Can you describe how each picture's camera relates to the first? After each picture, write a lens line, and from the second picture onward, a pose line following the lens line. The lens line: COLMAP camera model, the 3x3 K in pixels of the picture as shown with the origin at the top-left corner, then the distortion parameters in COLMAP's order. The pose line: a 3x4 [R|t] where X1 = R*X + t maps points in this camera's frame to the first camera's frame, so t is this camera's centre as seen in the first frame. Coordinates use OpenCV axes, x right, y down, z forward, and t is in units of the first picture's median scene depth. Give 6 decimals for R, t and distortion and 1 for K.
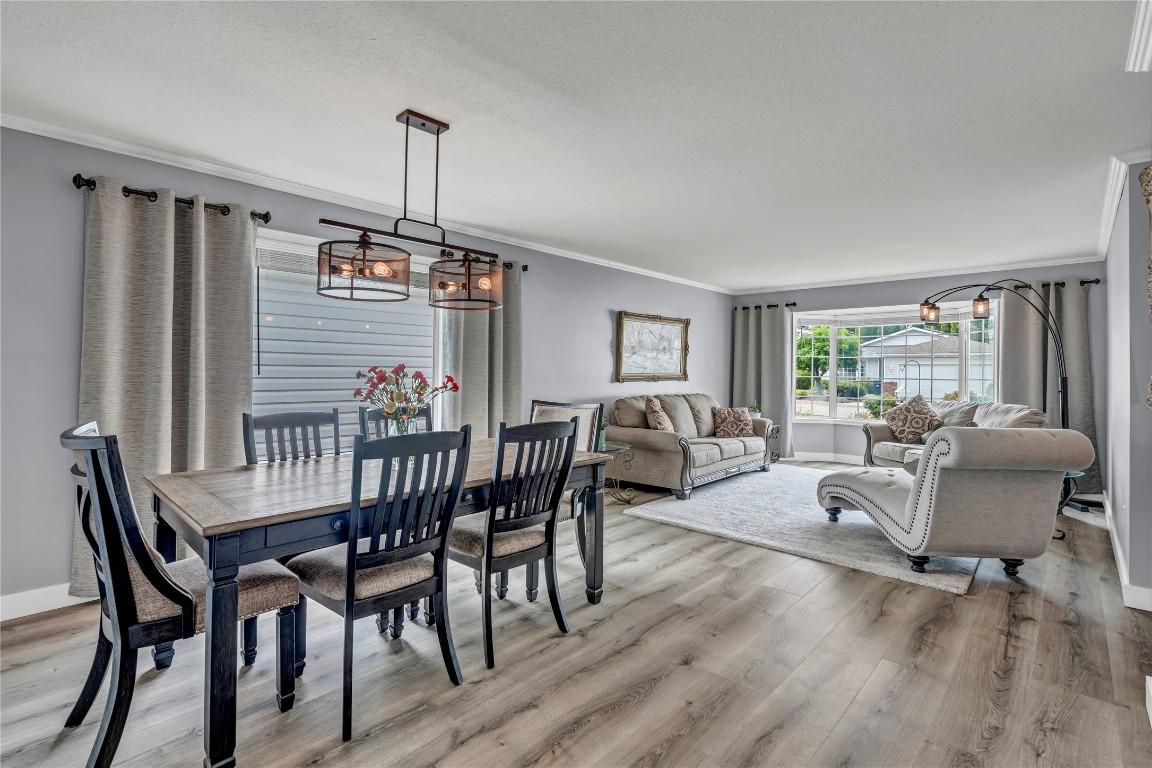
lens RADIAL K [[535.1, 0, 570.1], [0, 535.1, 363.4], [0, 0, 1]] dist [-0.003111, -0.000110]
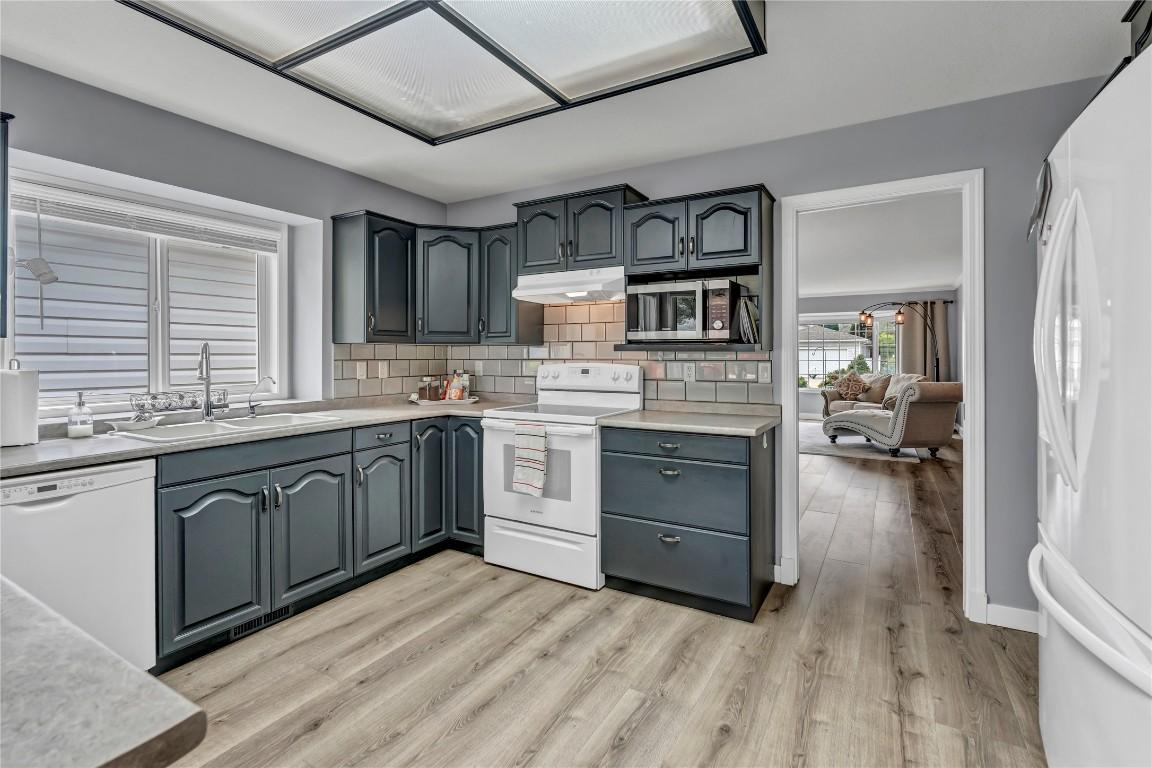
lens RADIAL K [[535.1, 0, 570.1], [0, 535.1, 363.4], [0, 0, 1]] dist [-0.003111, -0.000110]
pose [[0.975591, -0.019775, 0.218704, -0.626391], [0.015249, 0.999634, 0.022360, -0.012210], [-0.219066, -0.018479, 0.975535, -0.437053]]
